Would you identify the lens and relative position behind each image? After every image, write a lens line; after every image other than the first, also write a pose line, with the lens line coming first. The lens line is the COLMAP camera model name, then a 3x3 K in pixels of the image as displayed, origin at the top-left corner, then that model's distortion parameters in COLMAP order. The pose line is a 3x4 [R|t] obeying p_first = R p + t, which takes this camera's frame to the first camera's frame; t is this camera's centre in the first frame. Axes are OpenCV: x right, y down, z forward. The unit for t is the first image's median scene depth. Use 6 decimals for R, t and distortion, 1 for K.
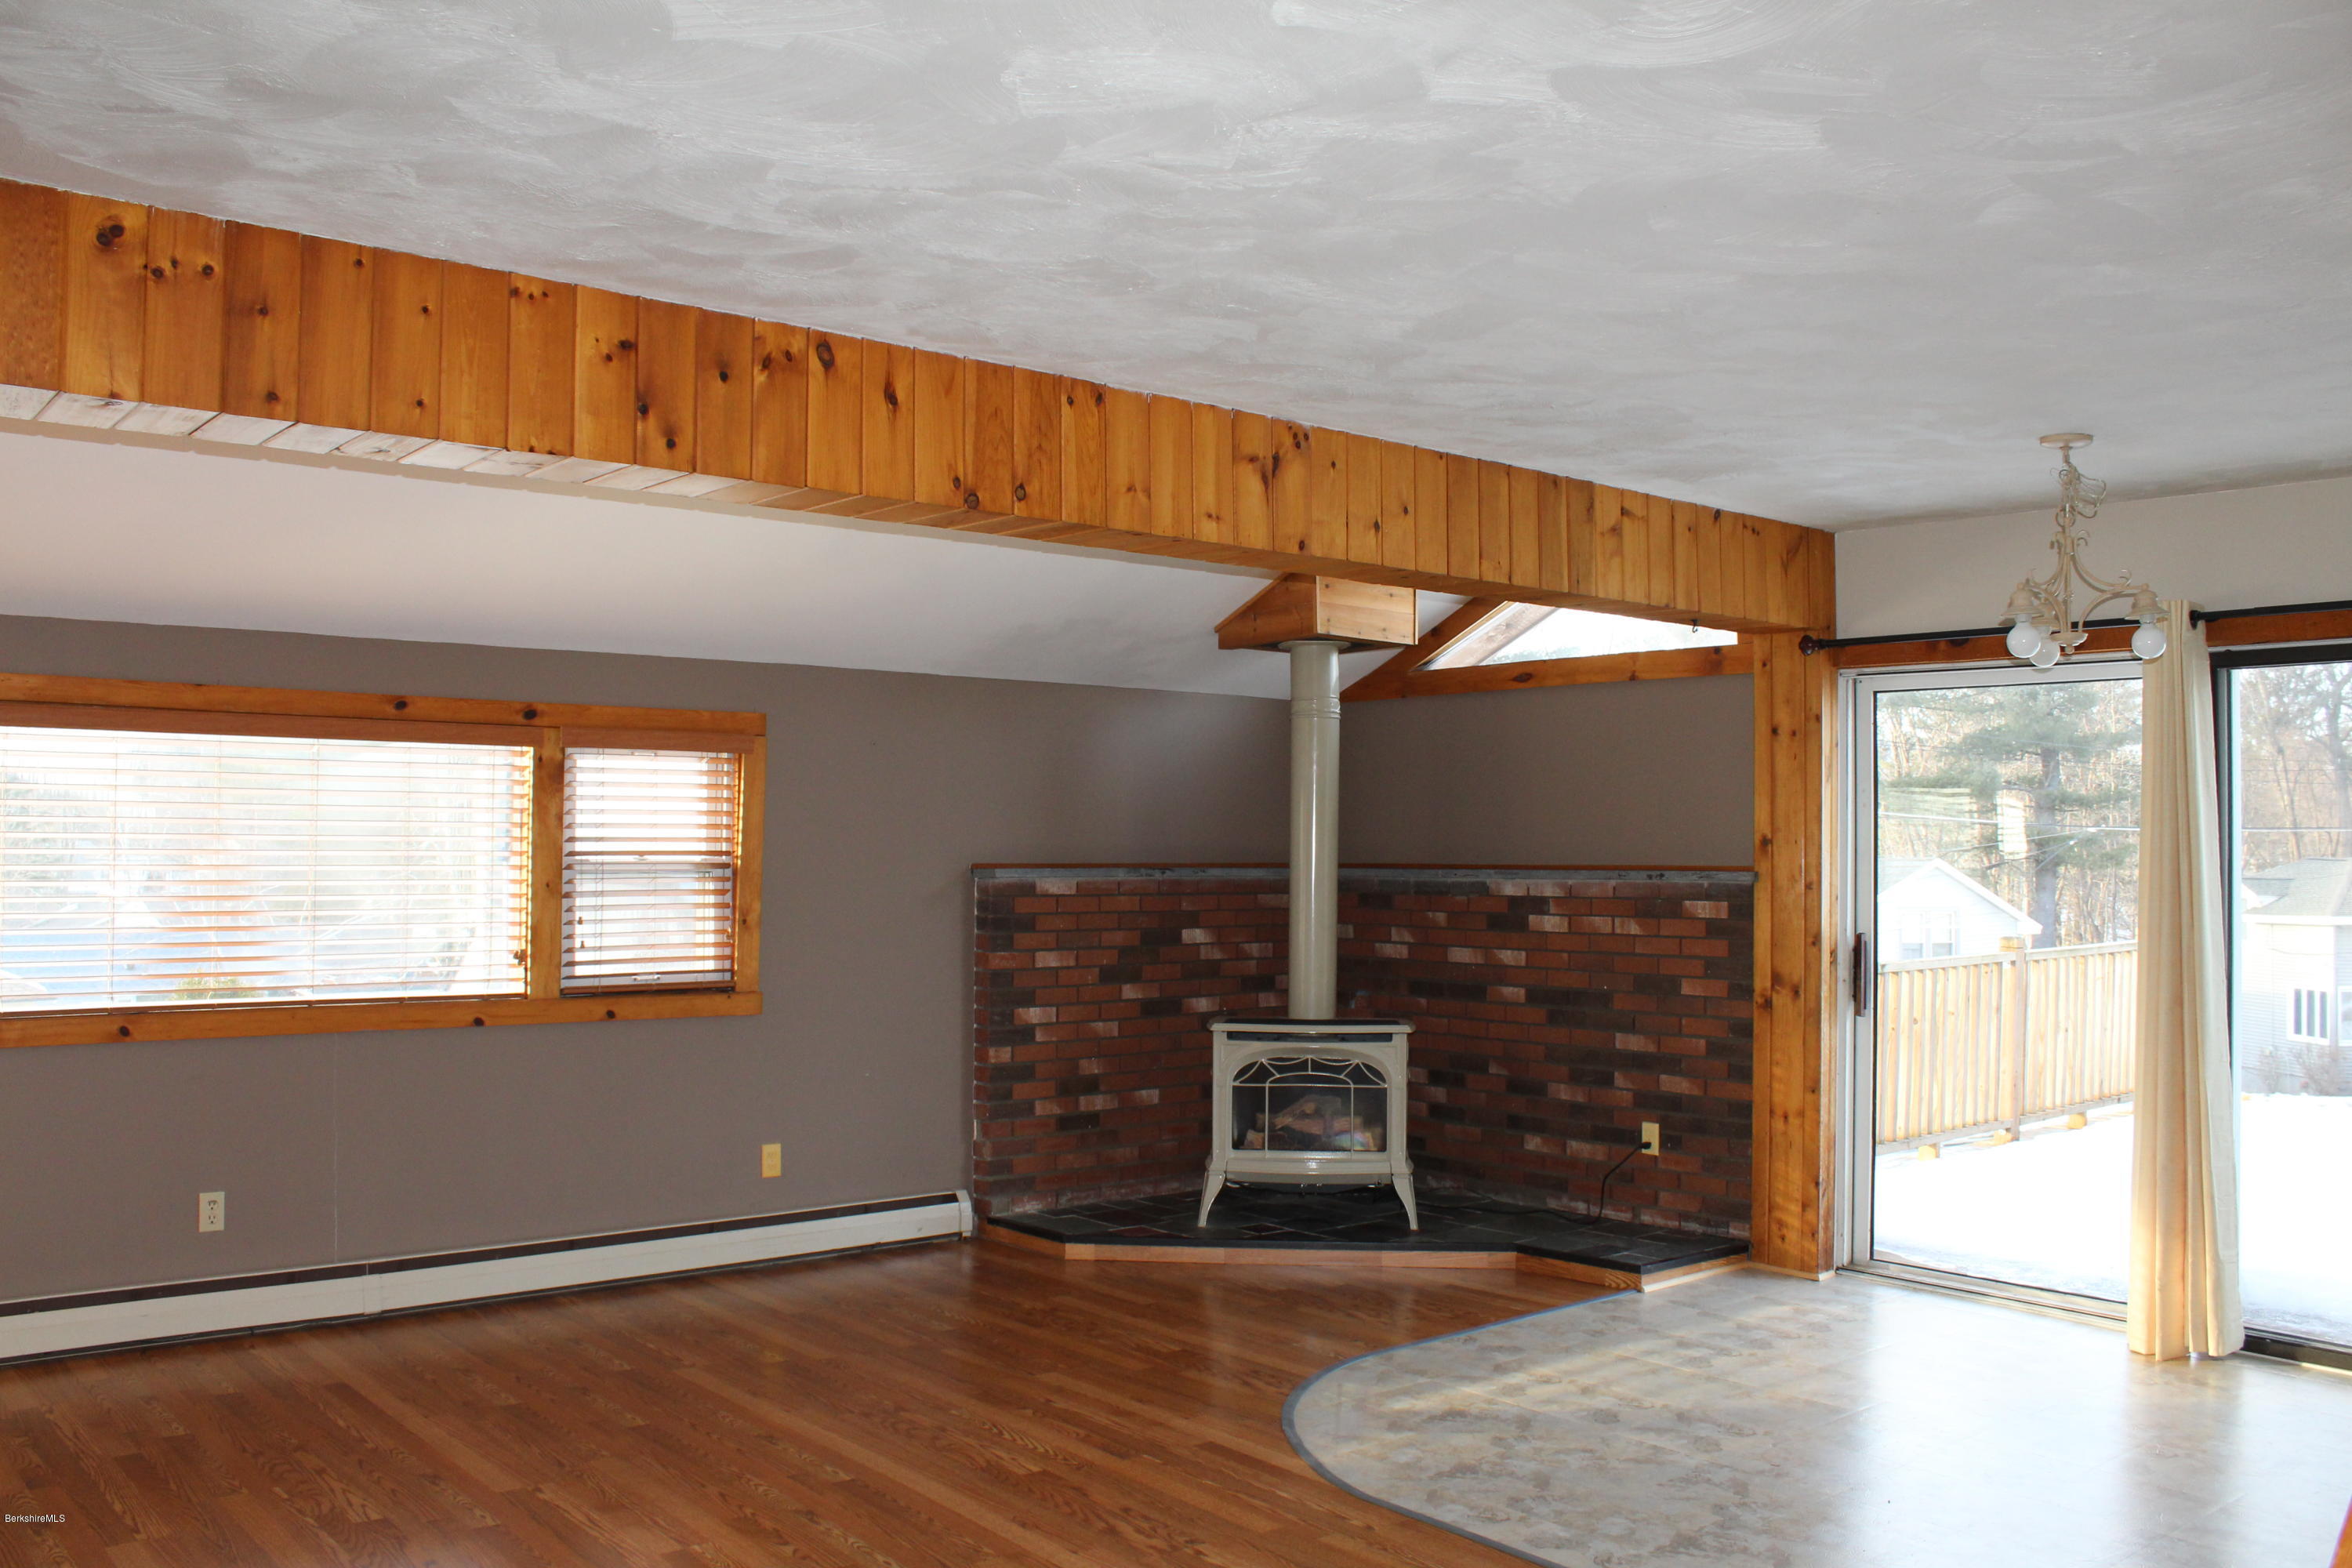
lens RADIAL K [[1954.6, 0, 1176.0], [0, 1954.6, 784.0], [0, 0, 1]] dist [-0.160533, 0.104161]
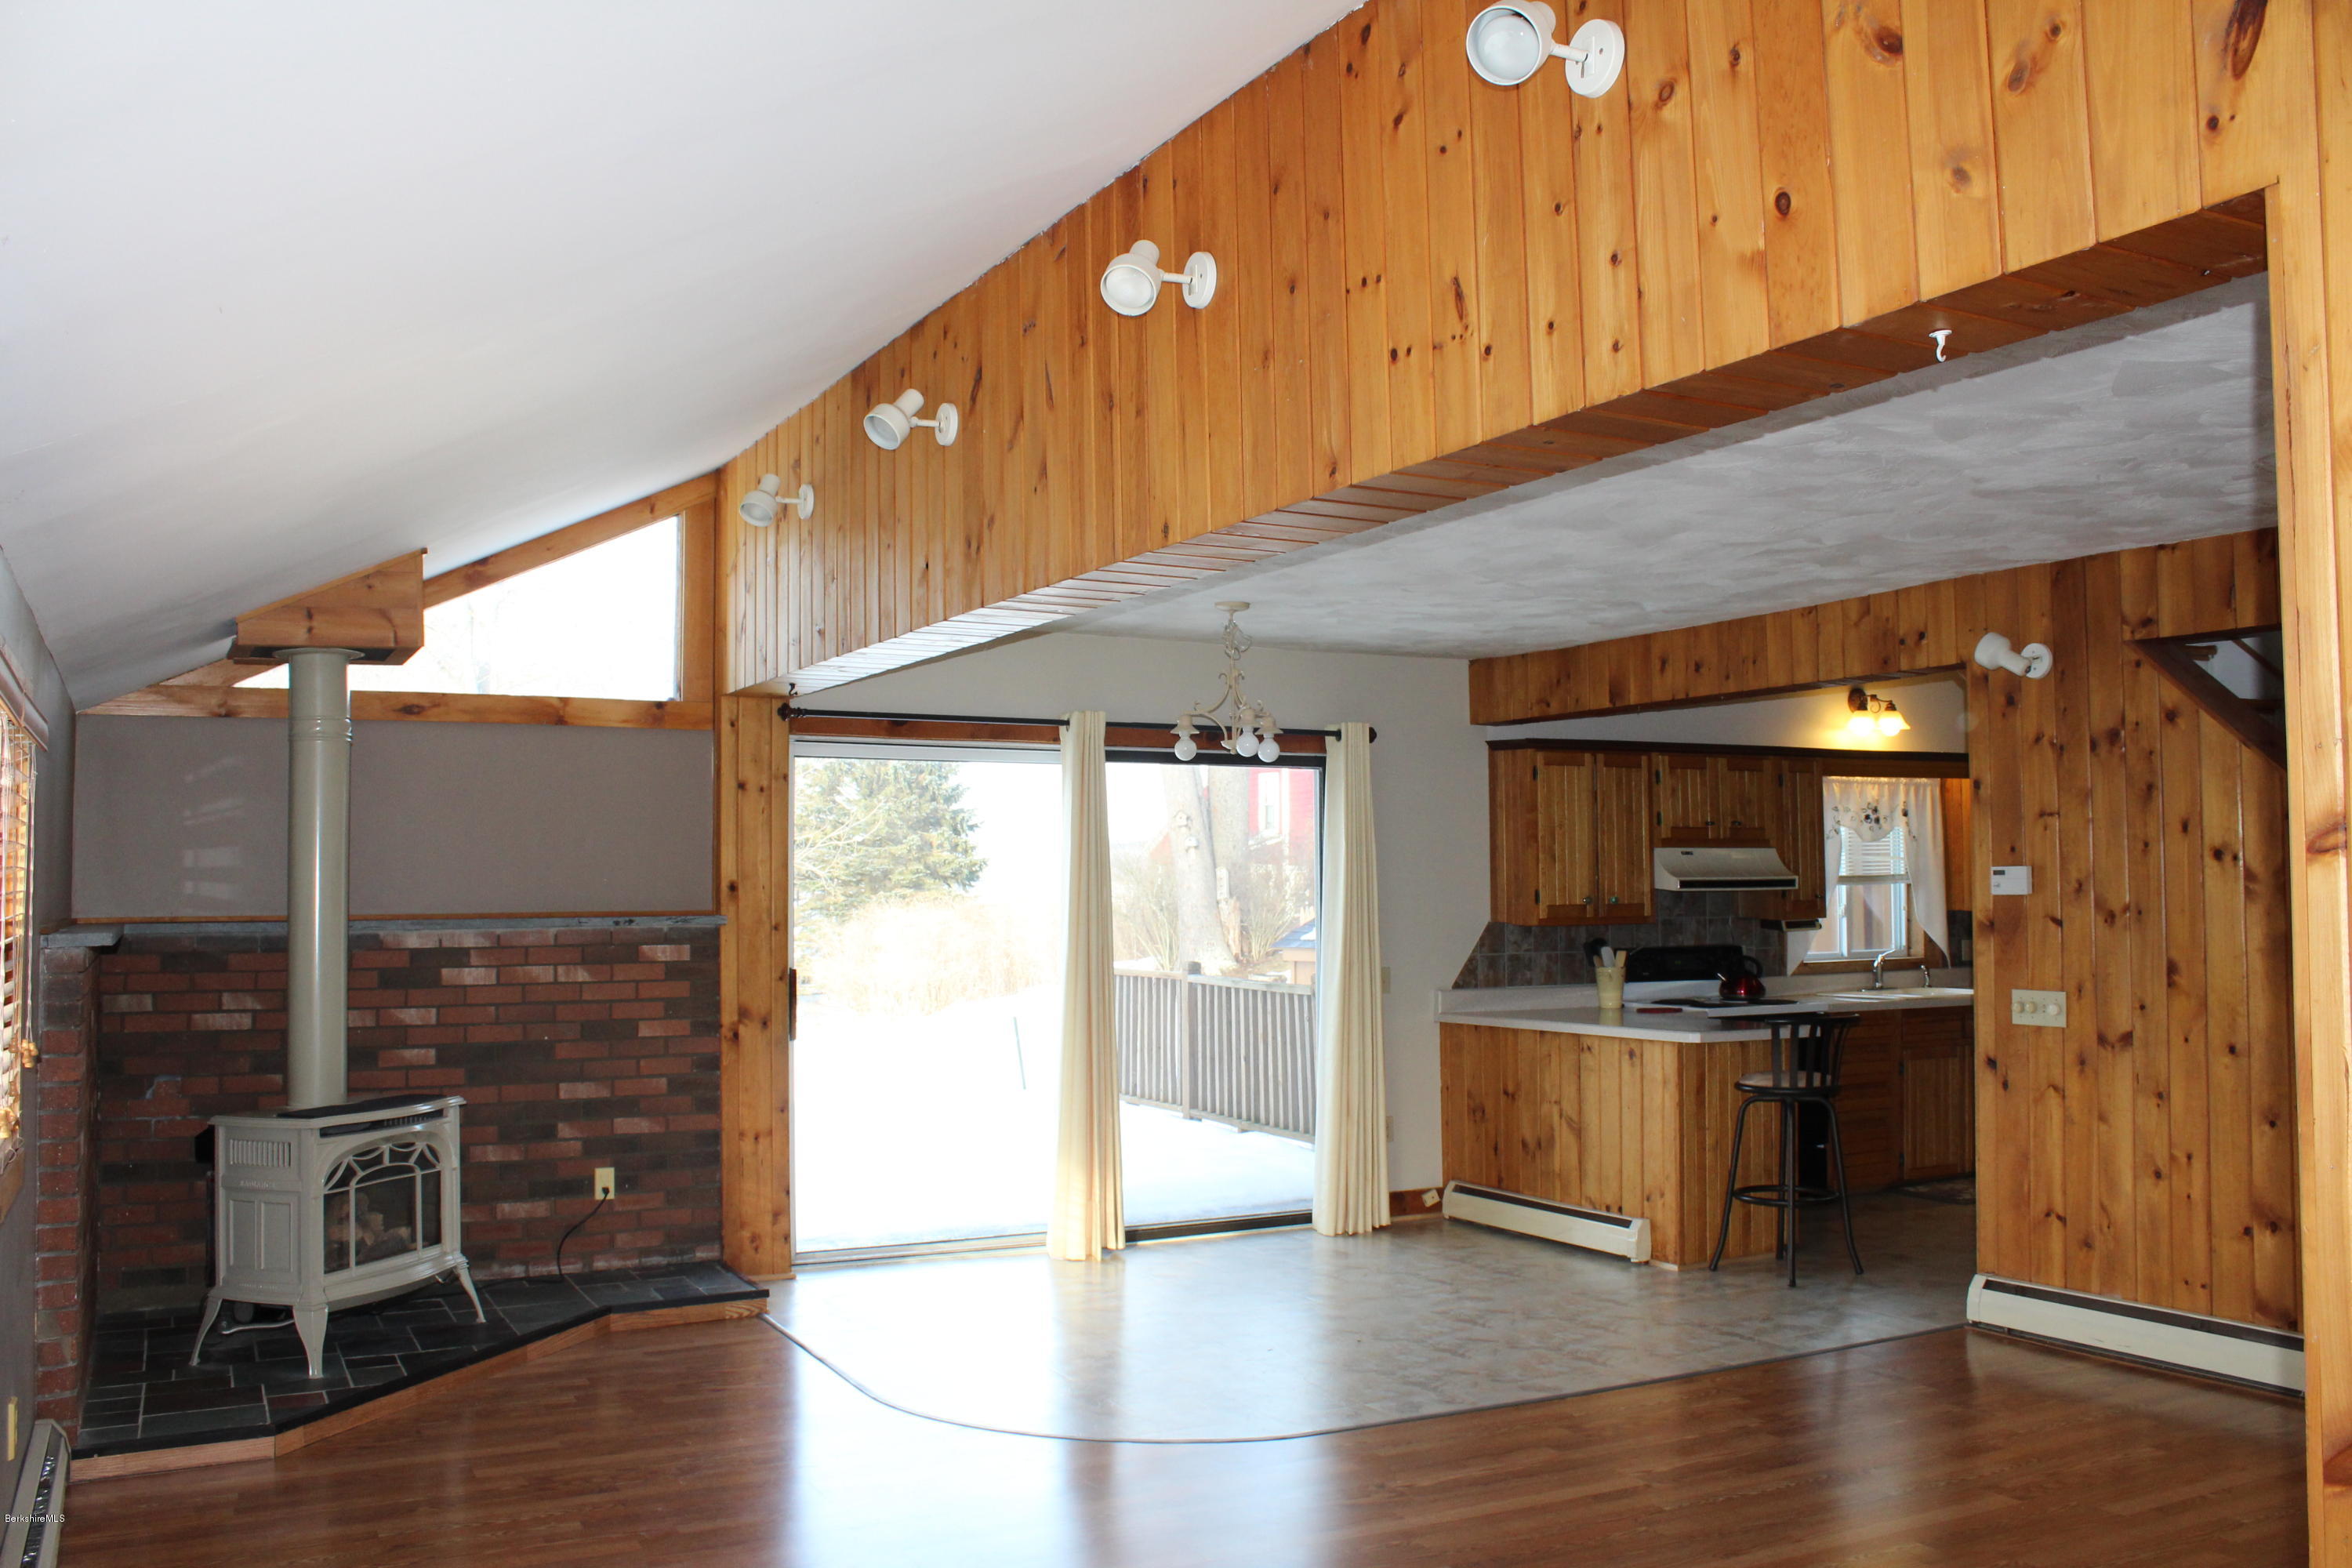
lens RADIAL K [[1954.6, 0, 1176.0], [0, 1954.6, 784.0], [0, 0, 1]] dist [-0.160533, 0.104161]
pose [[0.217688, 0.042529, 0.975091, -0.679202], [-0.019928, 0.999036, -0.039125, 0.009143], [-0.975815, -0.010915, 0.218325, 0.498725]]
